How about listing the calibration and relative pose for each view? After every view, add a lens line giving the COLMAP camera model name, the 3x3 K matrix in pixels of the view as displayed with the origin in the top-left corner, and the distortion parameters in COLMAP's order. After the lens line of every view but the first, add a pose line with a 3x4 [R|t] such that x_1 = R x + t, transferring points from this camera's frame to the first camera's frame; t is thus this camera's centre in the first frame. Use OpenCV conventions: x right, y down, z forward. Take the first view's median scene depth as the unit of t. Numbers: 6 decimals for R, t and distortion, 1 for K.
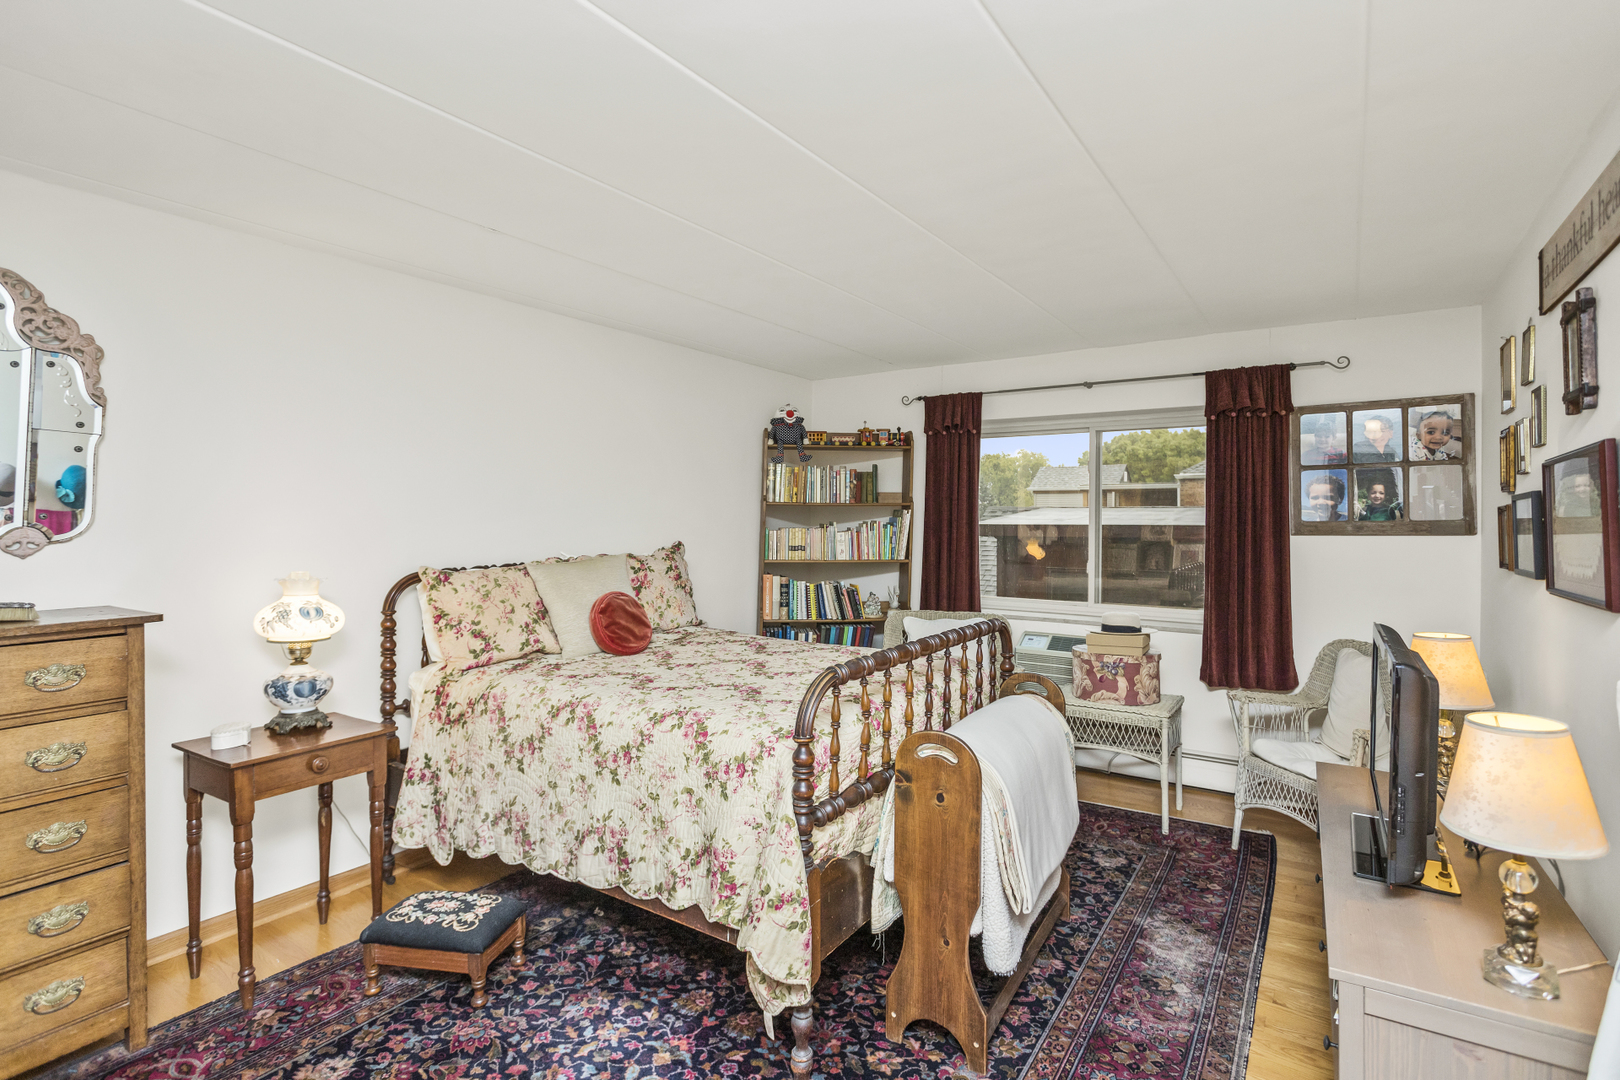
lens RADIAL K [[803.3, 0, 786.7], [0, 803.3, 517.4], [0, 0, 1]] dist [-0.009599, 0.003011]
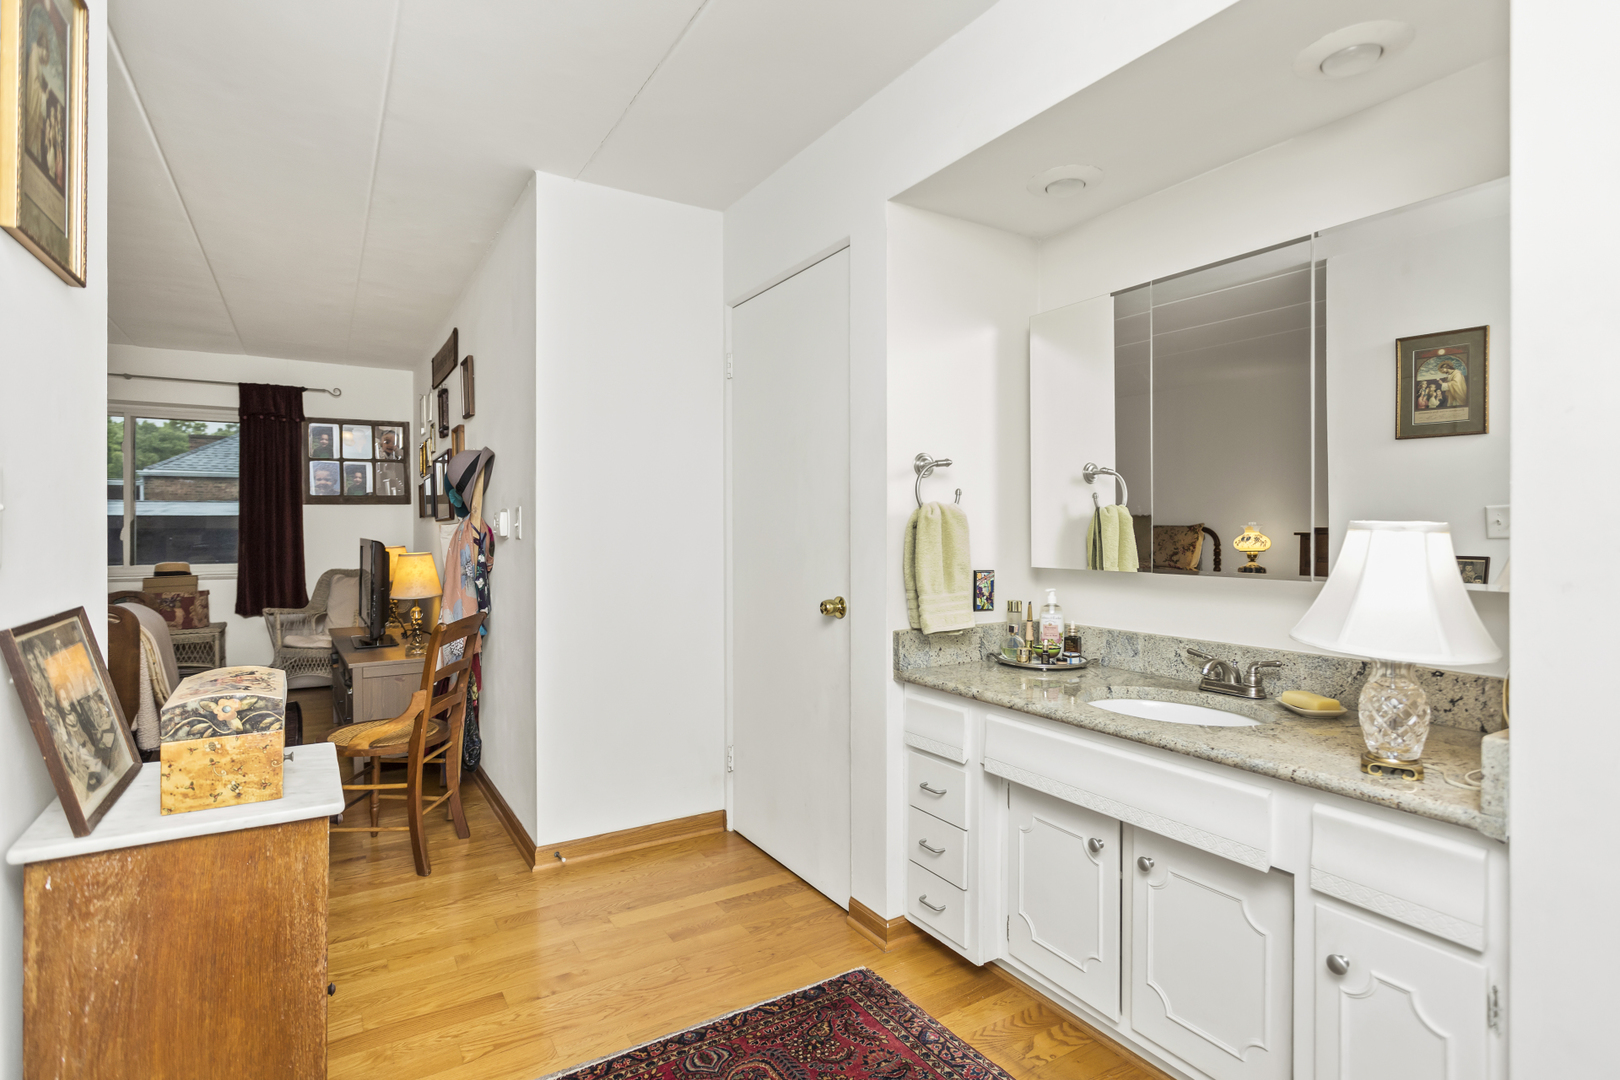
lens RADIAL K [[803.3, 0, 808.3], [0, 803.3, 535.1], [0, 0, 1]] dist [-0.009599, 0.003011]
pose [[0.399334, -0.010114, 0.916750, -0.351540], [-0.002612, 0.999923, 0.012169, 0.059385], [-0.916802, -0.007254, 0.399276, -0.441546]]
